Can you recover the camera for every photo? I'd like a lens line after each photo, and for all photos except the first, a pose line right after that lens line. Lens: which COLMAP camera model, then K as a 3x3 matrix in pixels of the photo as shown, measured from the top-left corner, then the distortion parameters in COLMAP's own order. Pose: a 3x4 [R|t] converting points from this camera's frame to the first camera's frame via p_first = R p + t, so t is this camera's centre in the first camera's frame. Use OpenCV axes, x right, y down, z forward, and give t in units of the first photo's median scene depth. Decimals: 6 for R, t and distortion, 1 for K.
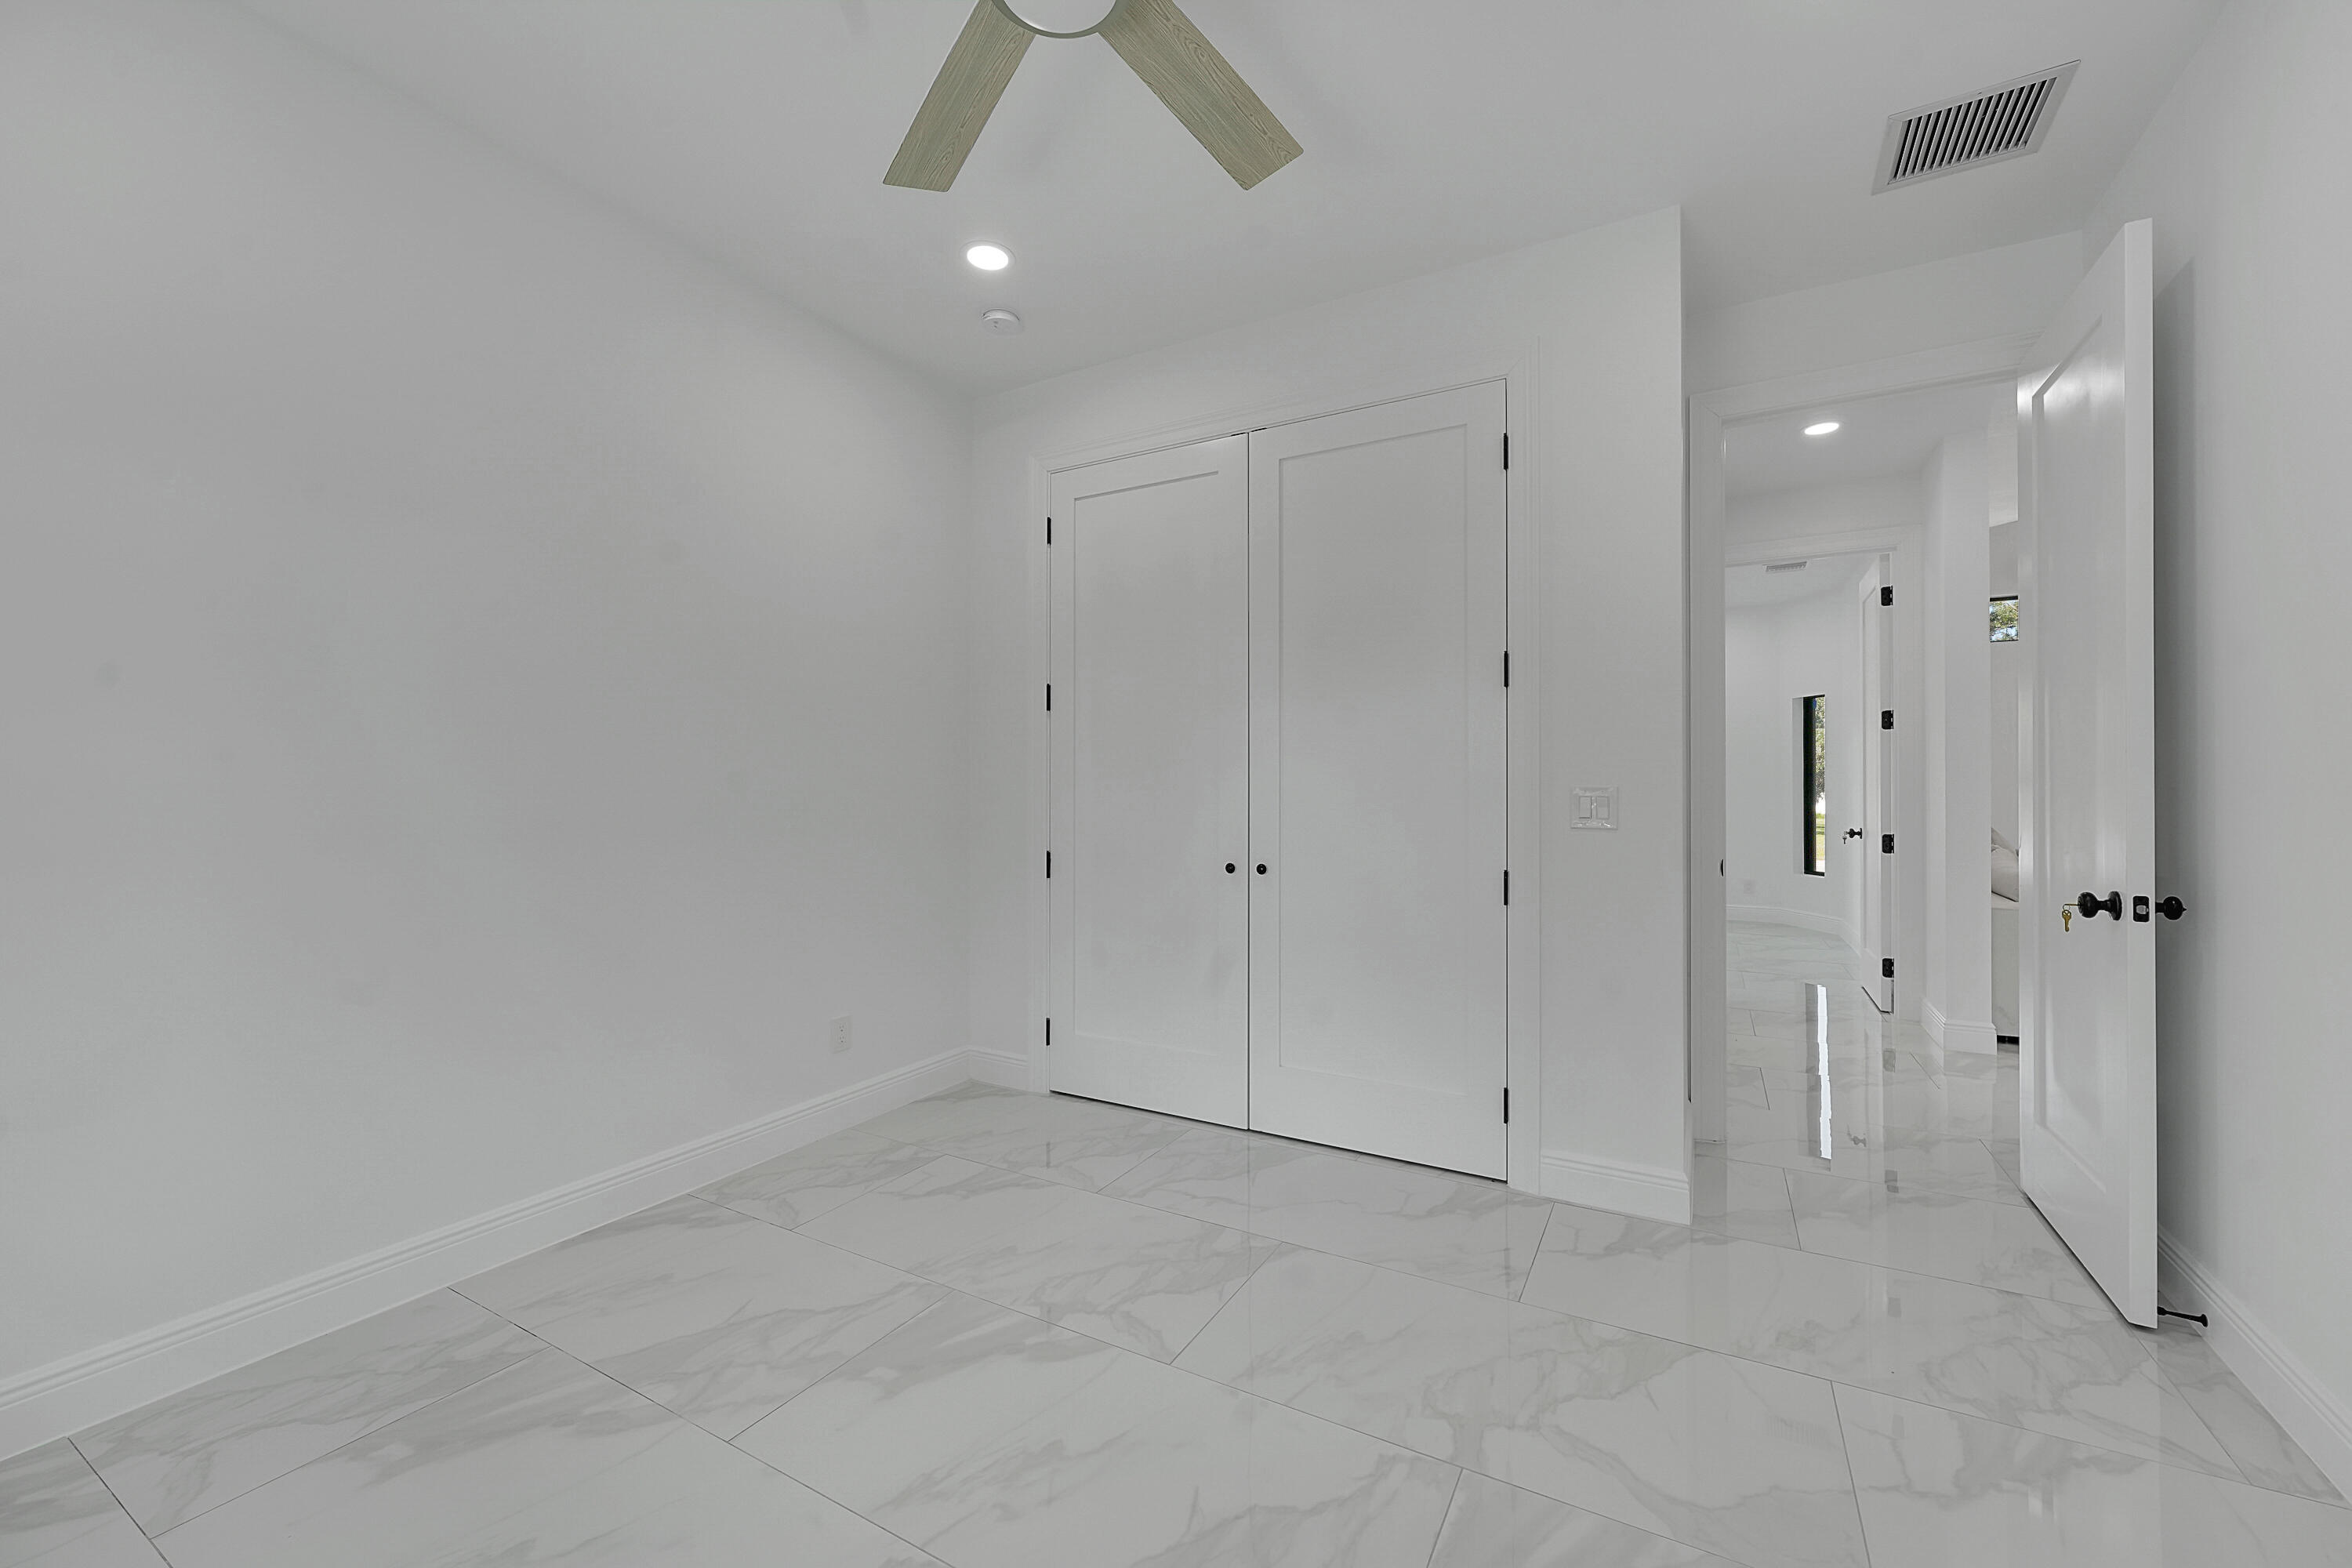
lens RADIAL K [[928.0, 0, 1185.4], [0, 928.0, 784.4], [0, 0, 1]] dist [0.000377, -0.000183]
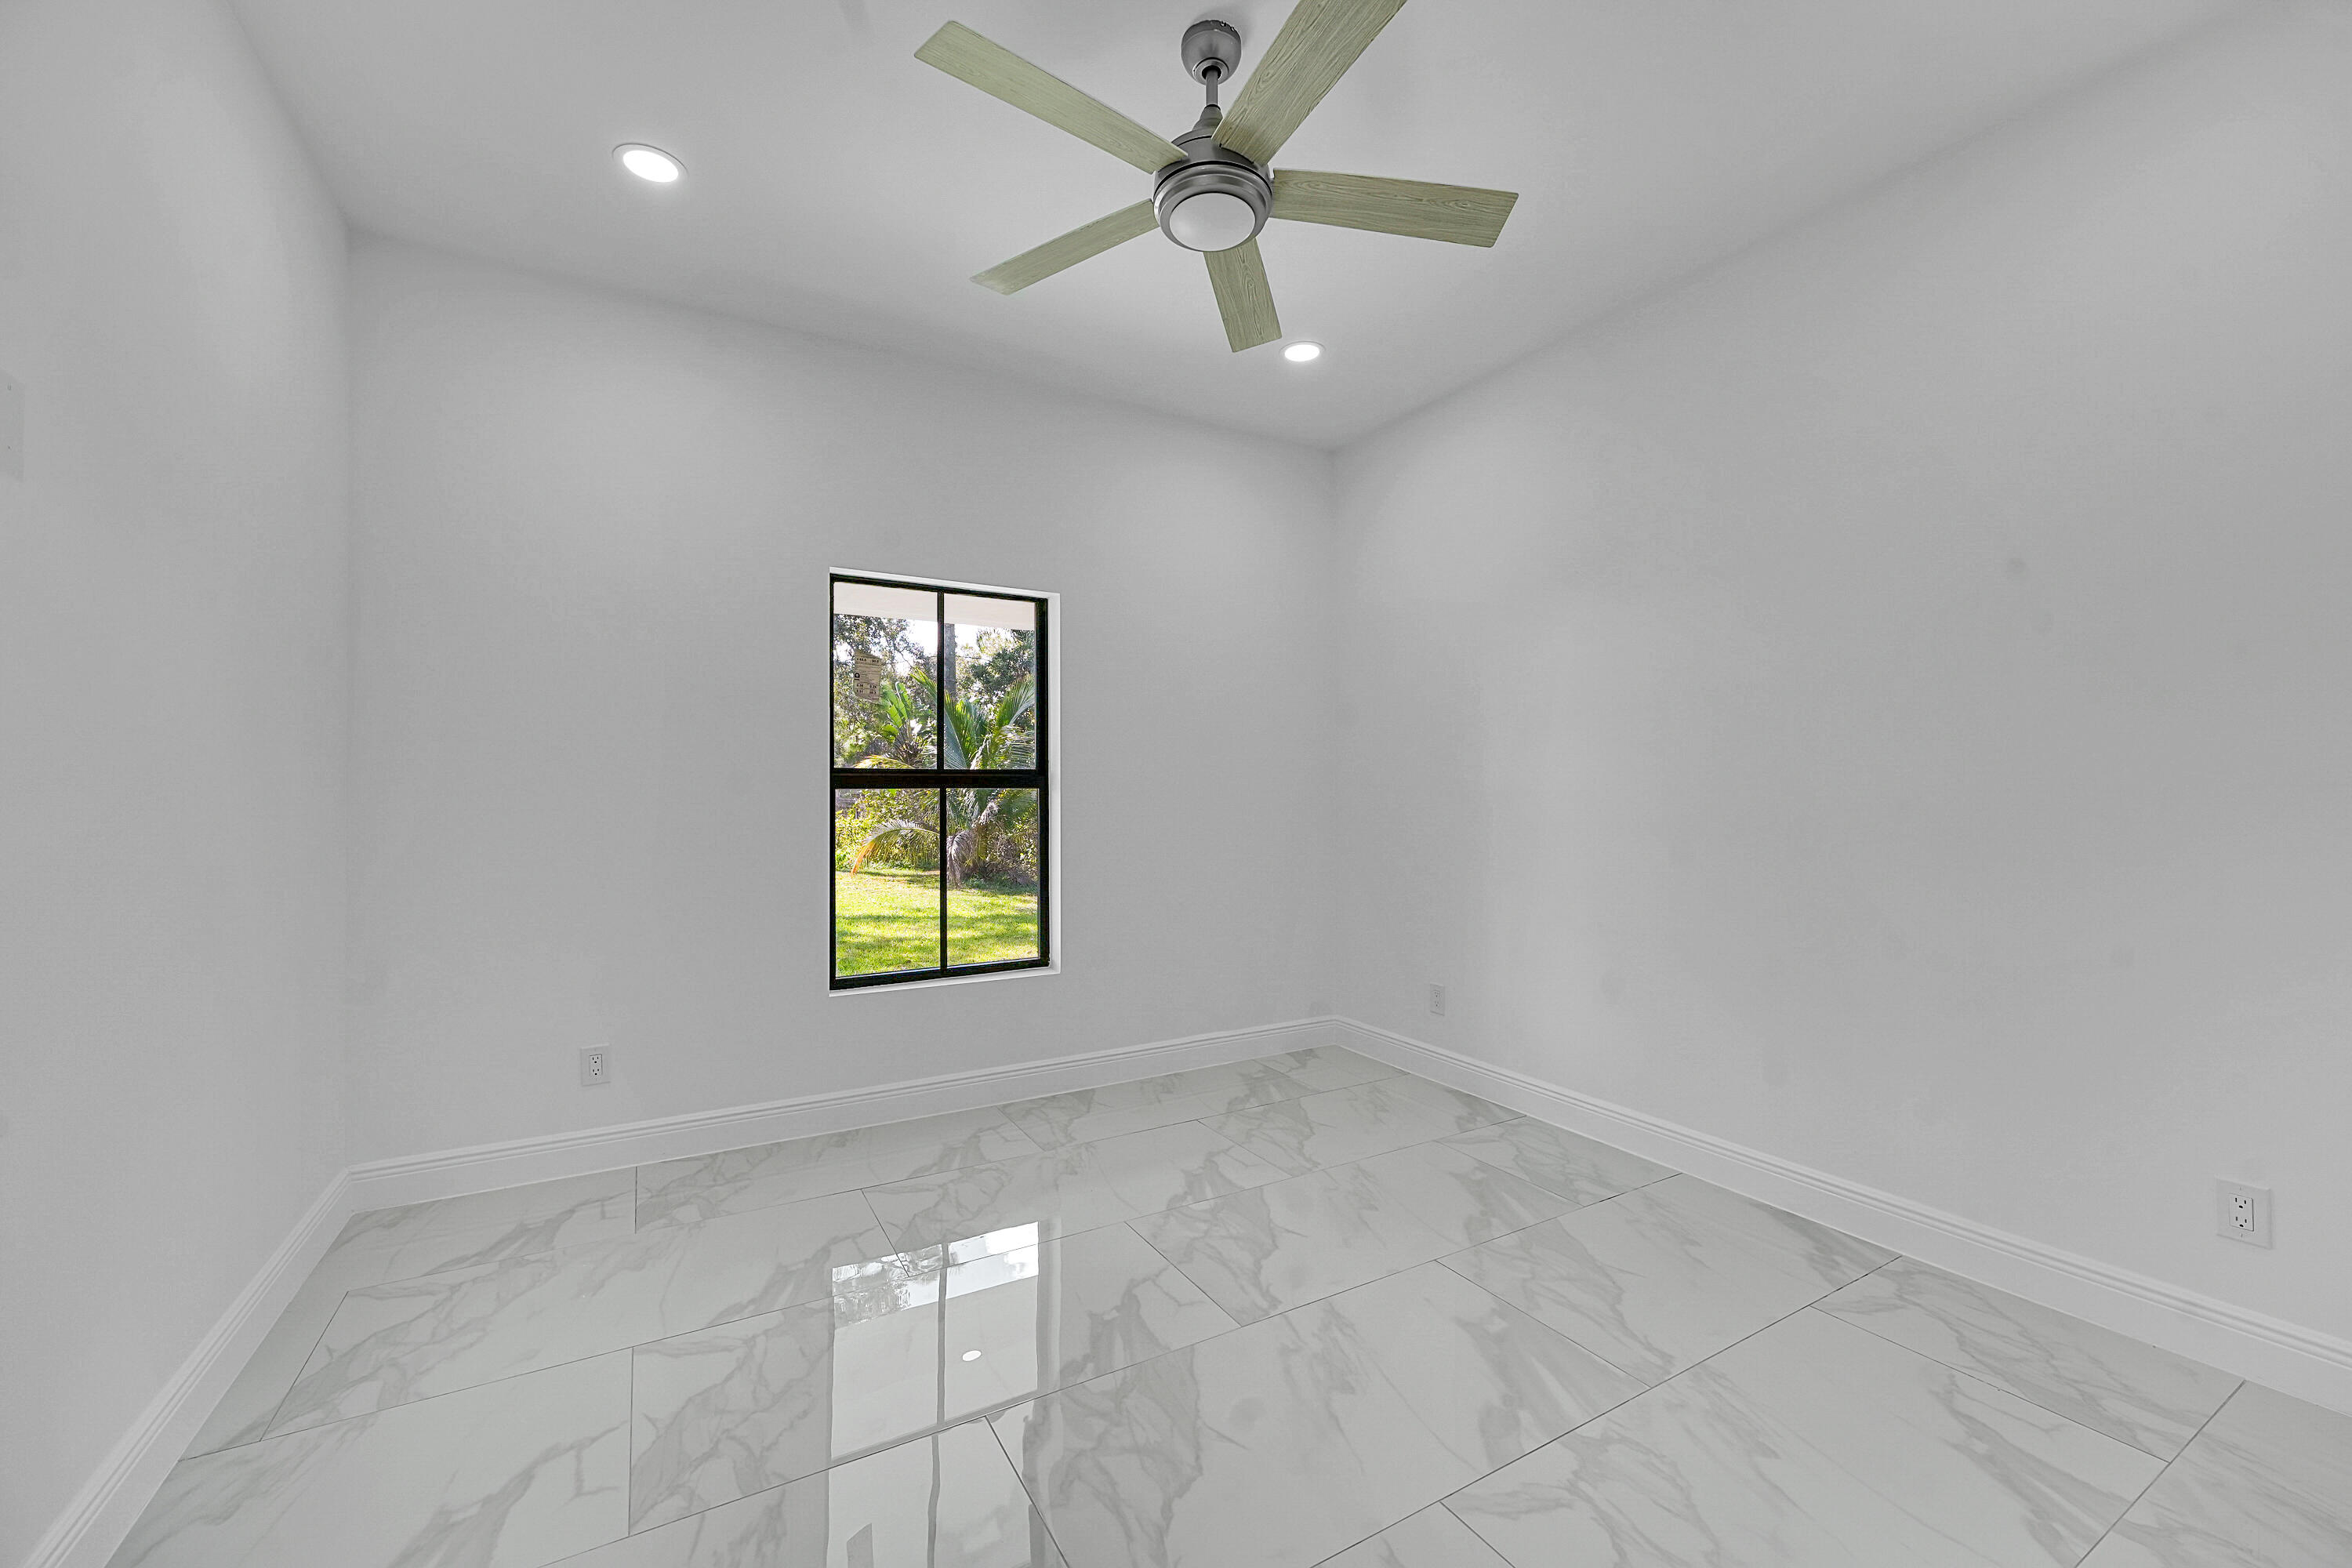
lens RADIAL K [[928.0, 0, 1186.4], [0, 928.0, 791.0], [0, 0, 1]] dist [0.000377, -0.000183]
pose [[-0.505615, 0.001528, -0.862758, 0.809018], [0.007052, 0.999972, -0.002362, -0.002981], [0.862730, -0.007278, -0.505612, 1.235419]]
